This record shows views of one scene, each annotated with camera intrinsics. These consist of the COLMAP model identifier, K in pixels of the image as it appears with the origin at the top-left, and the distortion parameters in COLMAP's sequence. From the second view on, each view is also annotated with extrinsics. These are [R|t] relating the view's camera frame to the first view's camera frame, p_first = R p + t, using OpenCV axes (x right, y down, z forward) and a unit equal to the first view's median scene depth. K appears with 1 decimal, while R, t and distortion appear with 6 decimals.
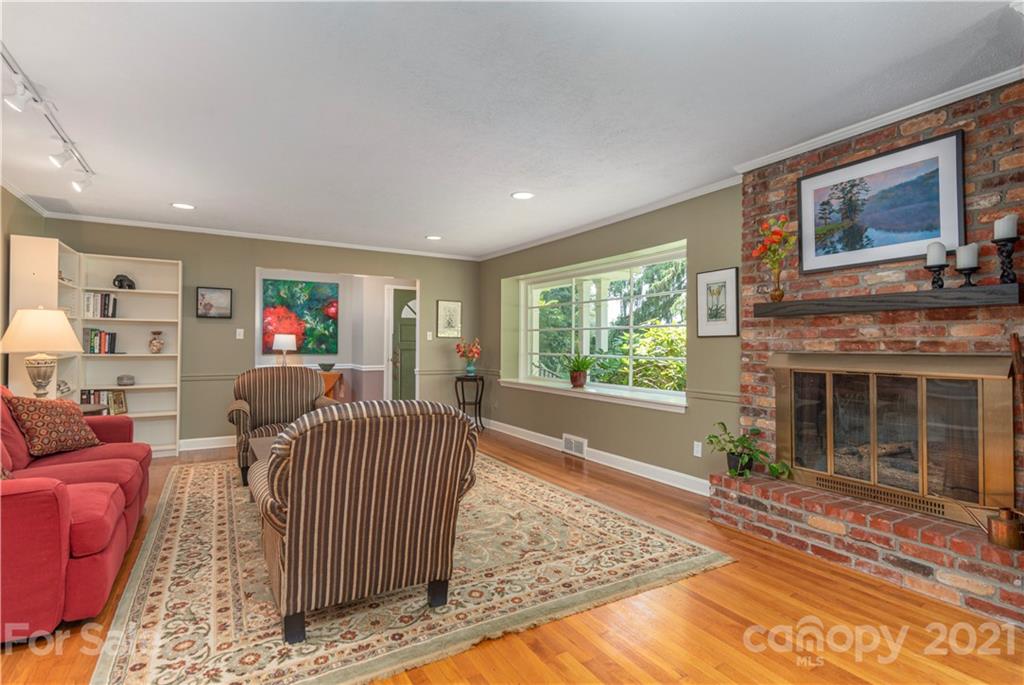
lens RADIAL K [[489.0, 0, 512.0], [0, 489.0, 342.5], [0, 0, 1]] dist [0.018369, -0.000543]
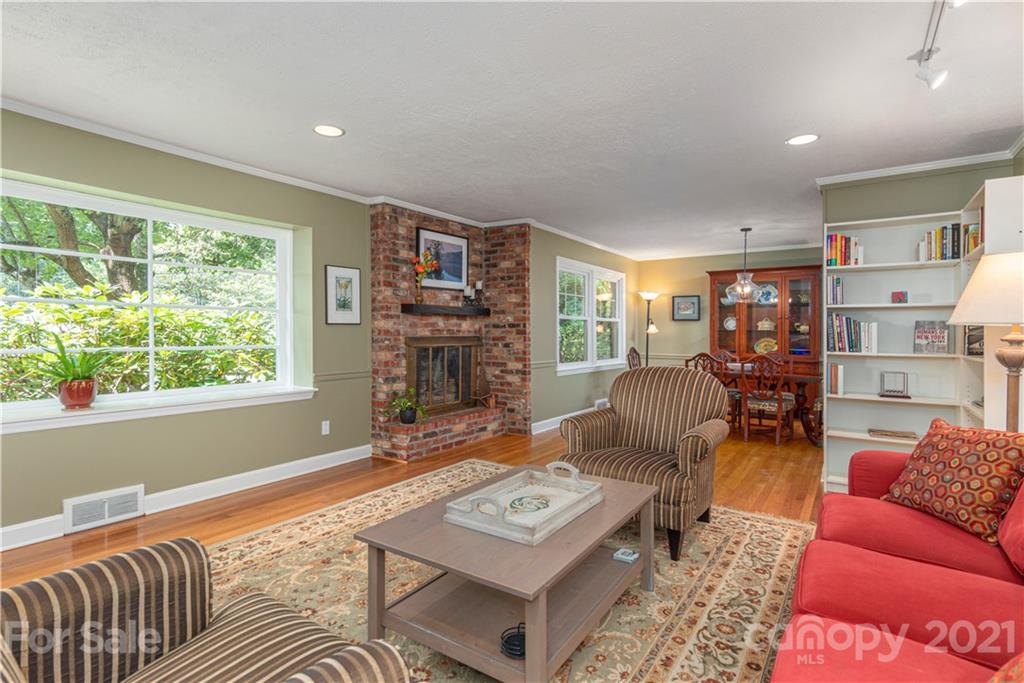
lens RADIAL K [[510.0, 0, 512.0], [0, 510.0, 341.5], [0, 0, 1]] dist [0.003677, 0.000832]
pose [[-0.413899, -0.022961, 0.910033, -1.169365], [-0.009430, 0.999736, 0.020936, -0.000566], [-0.910274, 0.000084, -0.414006, 1.574091]]
